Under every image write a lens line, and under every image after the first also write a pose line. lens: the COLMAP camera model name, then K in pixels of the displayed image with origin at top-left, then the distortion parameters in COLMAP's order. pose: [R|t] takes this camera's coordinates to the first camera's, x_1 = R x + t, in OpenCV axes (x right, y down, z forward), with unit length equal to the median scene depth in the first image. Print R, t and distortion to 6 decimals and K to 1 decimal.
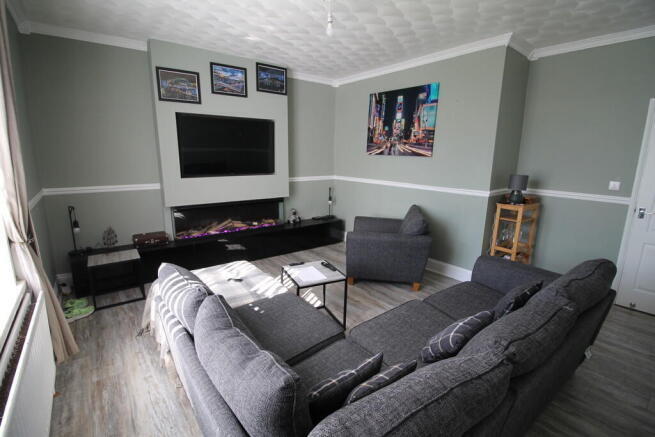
lens RADIAL K [[310.4, 0, 327.5], [0, 310.4, 218.5], [0, 0, 1]] dist [-0.018923, -0.000660]
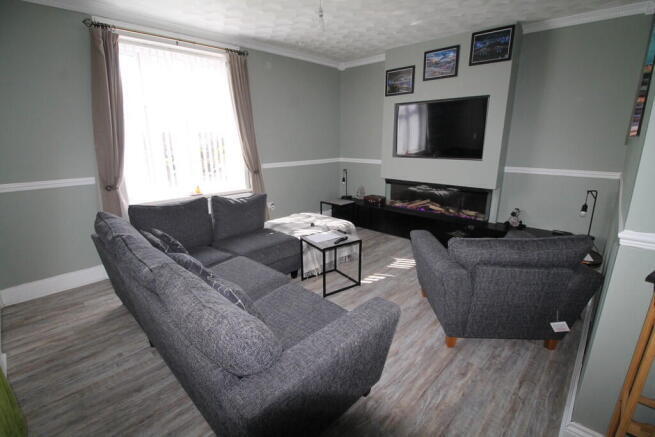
lens RADIAL K [[310.4, 0, 327.5], [0, 310.4, 218.5], [0, 0, 1]] dist [-0.018923, -0.000660]
pose [[0.138533, 0.236273, -0.961761, 0.711786], [-0.194237, 0.958746, 0.207555, -0.093996], [0.971123, 0.158057, 0.178711, 0.524774]]
